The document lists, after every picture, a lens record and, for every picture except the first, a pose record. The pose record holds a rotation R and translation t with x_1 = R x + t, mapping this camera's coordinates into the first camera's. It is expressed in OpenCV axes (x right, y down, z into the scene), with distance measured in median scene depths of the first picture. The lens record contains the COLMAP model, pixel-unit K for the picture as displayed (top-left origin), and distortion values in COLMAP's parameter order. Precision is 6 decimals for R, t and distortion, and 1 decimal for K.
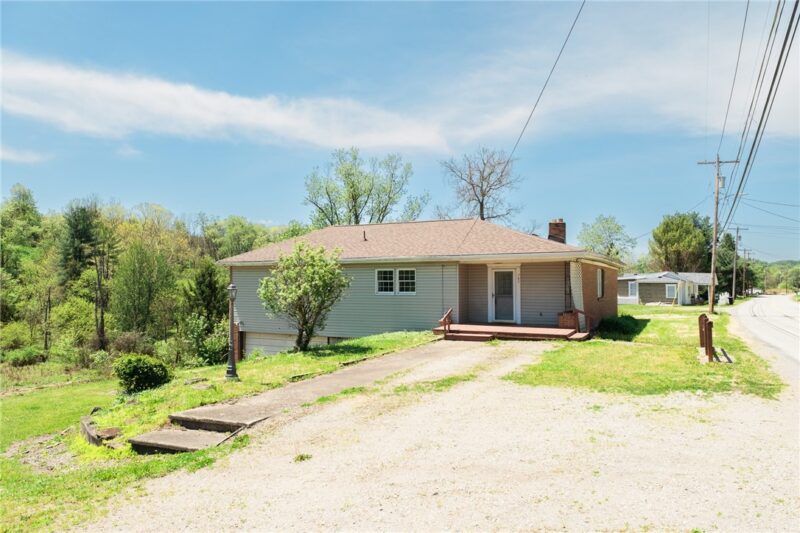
lens RADIAL K [[585.2, 0, 403.3], [0, 585.2, 266.9], [0, 0, 1]] dist [-0.046243, 0.000054]
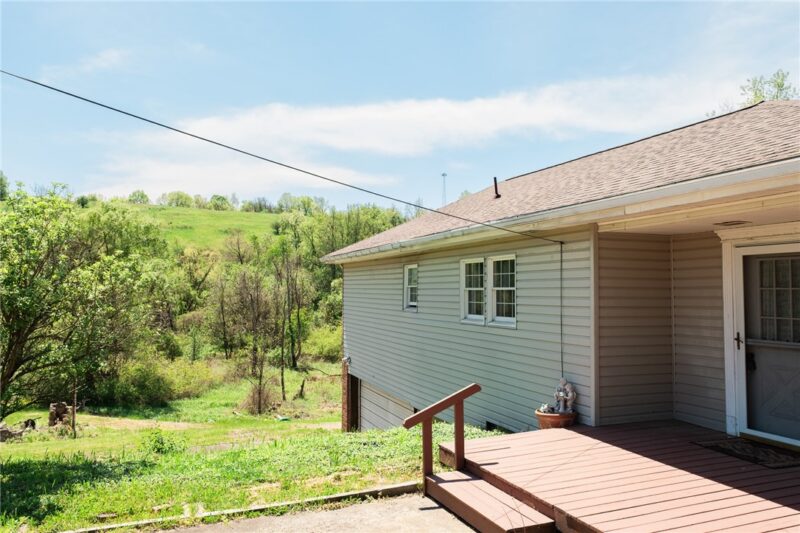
lens RADIAL K [[654.6, 0, 402.0], [0, 654.6, 267.7], [0, 0, 1]] dist [-0.005606, -0.000410]
pose [[0.746815, -0.022169, -0.664662, 0.233120], [0.020457, 0.999737, -0.010359, 0.013394], [0.664717, -0.005860, 0.747072, 0.635386]]
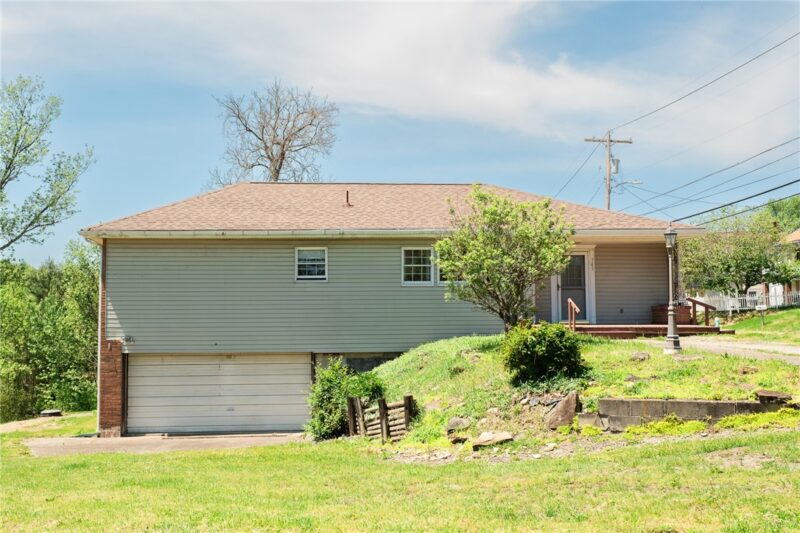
lens RADIAL K [[946.2, 0, 398.0], [0, 946.2, 266.9], [0, 0, 1]] dist [-0.002815, 0.000000]
pose [[0.842507, 0.026701, 0.538024, -0.641633], [-0.010493, 0.999395, -0.033168, 0.062887], [-0.538583, 0.022299, 0.842277, 0.094114]]
